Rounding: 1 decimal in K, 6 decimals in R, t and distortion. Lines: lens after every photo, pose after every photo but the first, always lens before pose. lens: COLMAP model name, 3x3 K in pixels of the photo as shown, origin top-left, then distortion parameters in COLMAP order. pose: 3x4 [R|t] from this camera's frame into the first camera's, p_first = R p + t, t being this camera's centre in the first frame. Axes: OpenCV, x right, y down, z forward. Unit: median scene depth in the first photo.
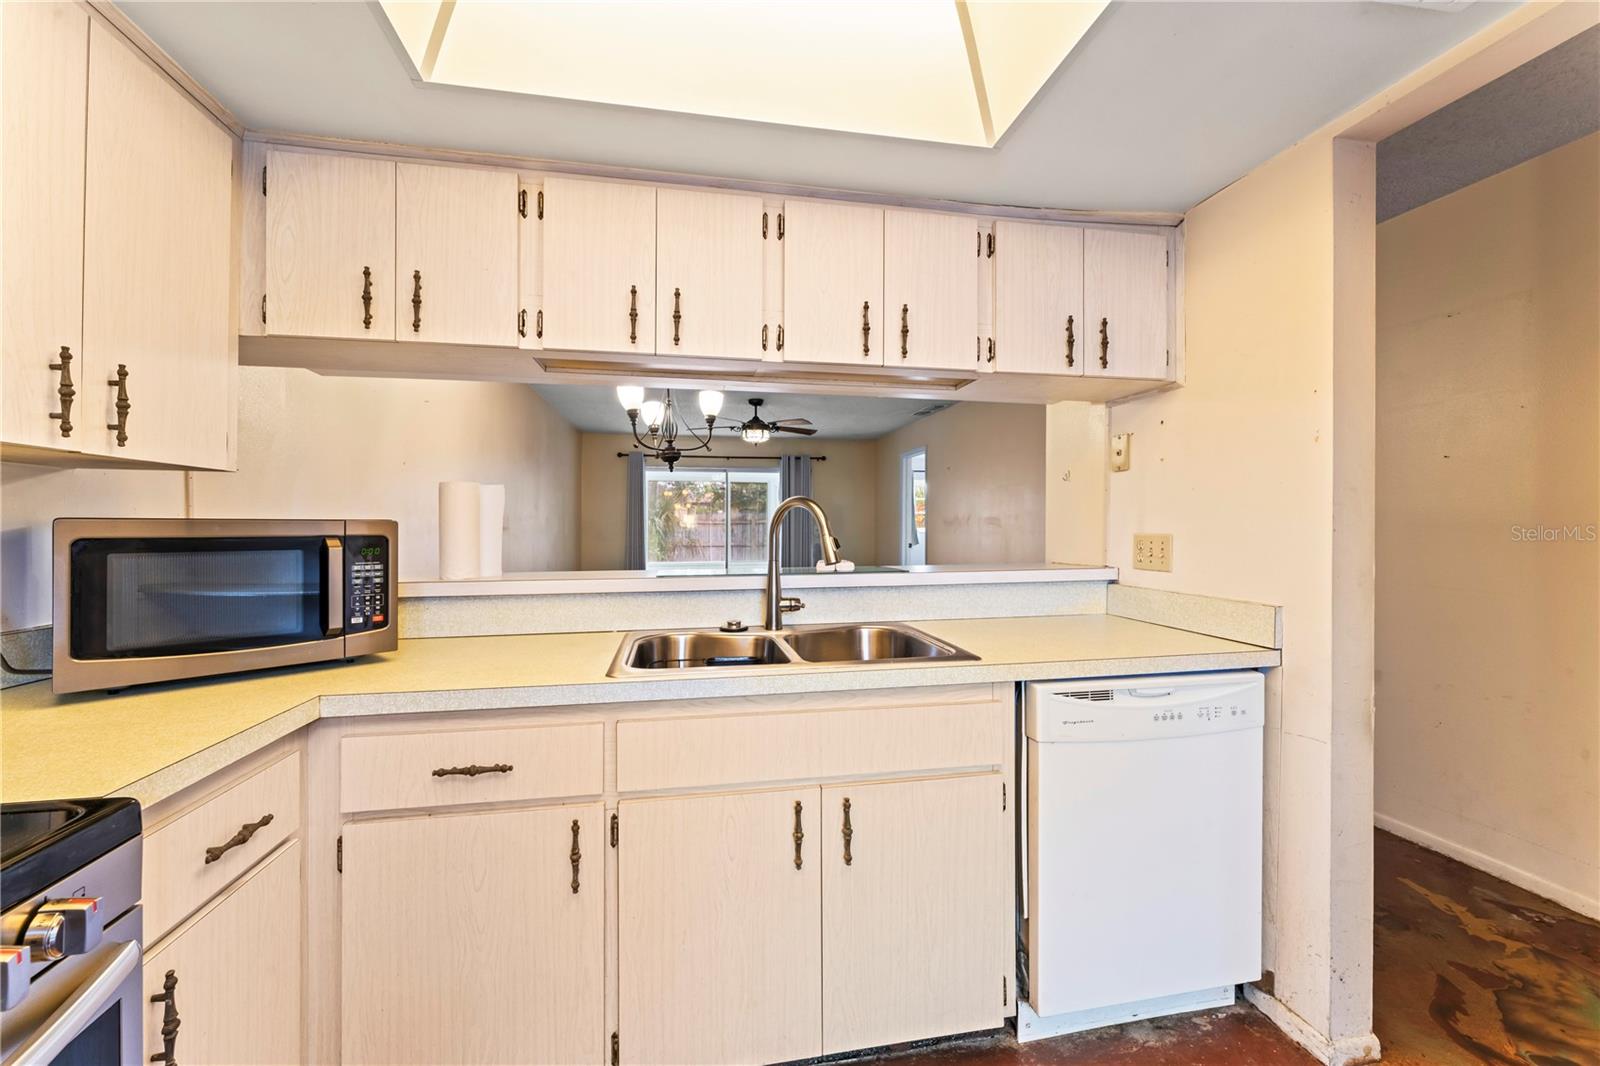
lens RADIAL K [[636.5, 0, 797.4], [0, 636.5, 526.2], [0, 0, 1]] dist [-0.004068, 0.001228]
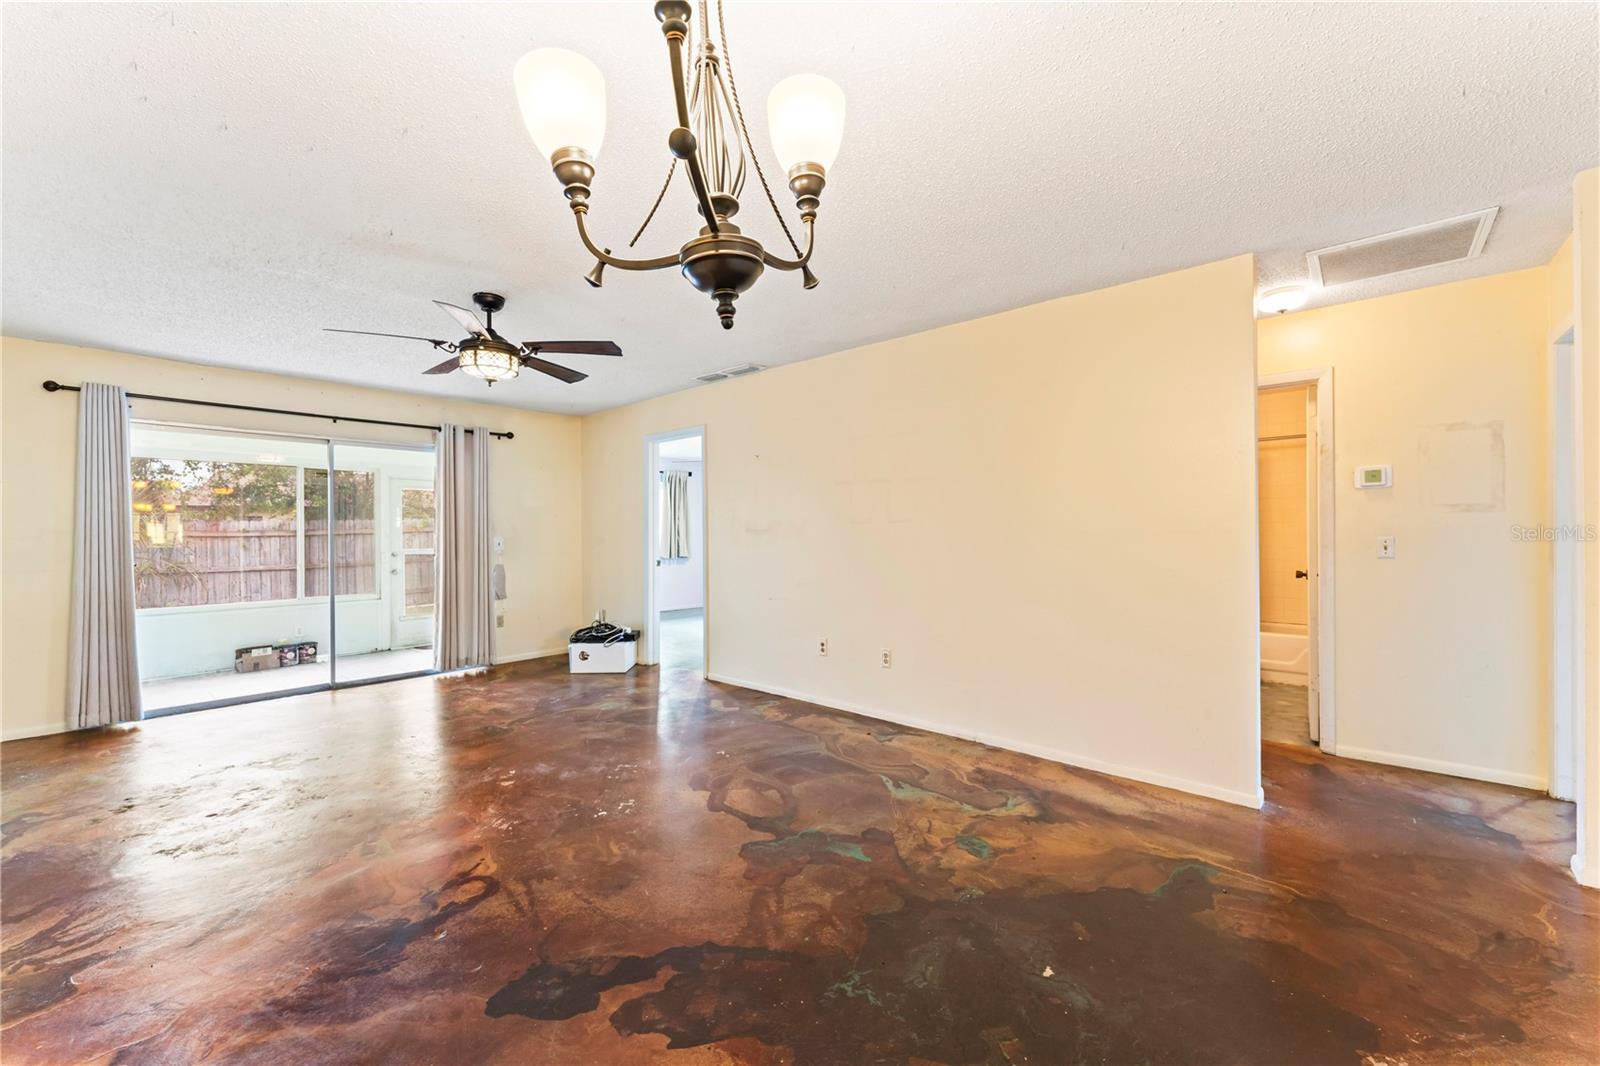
lens RADIAL K [[636.5, 0, 796.5], [0, 636.5, 531.8], [0, 0, 1]] dist [-0.004068, 0.001228]
pose [[0.791879, -0.003085, 0.610670, -0.340544], [0.008924, 0.999939, -0.006520, 0.000190], [-0.610613, 0.010613, 0.791858, 0.799352]]
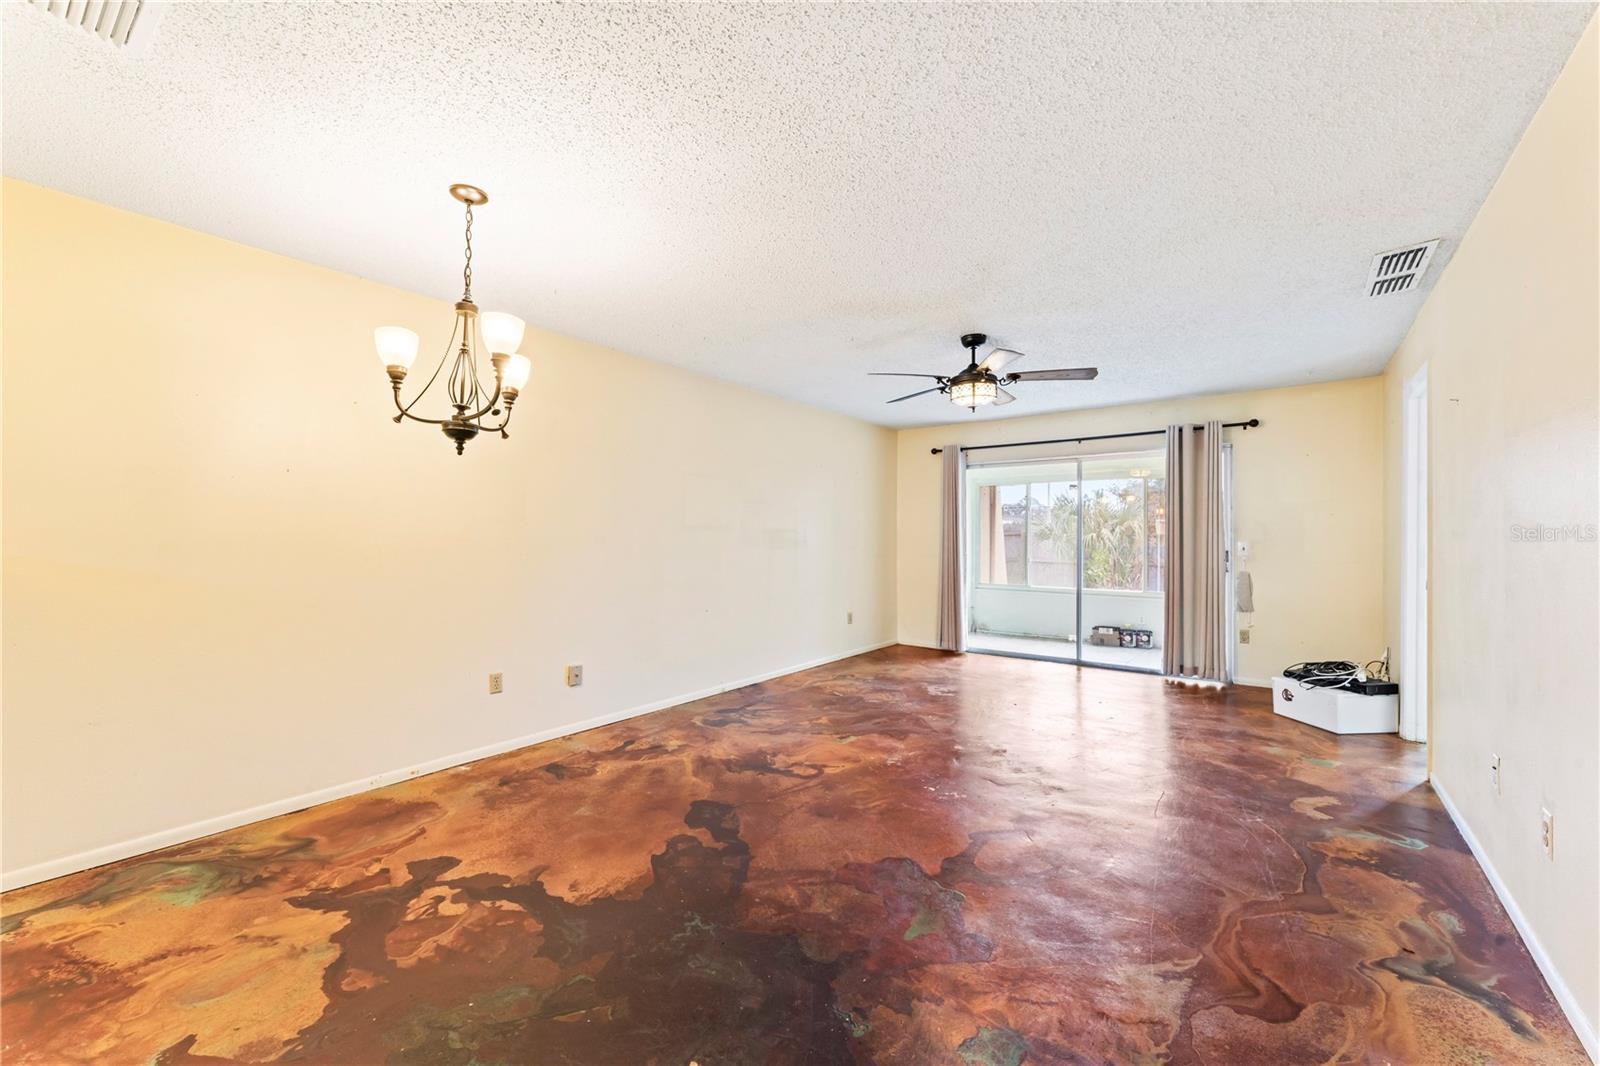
lens RADIAL K [[636.5, 0, 791.9], [0, 636.5, 535.2], [0, 0, 1]] dist [-0.004068, 0.001228]
pose [[0.663128, 0.002199, -0.748503, 0.517516], [-0.007648, 0.999963, -0.003838, -0.003413], [0.748467, 0.008270, 0.663120, 0.847631]]
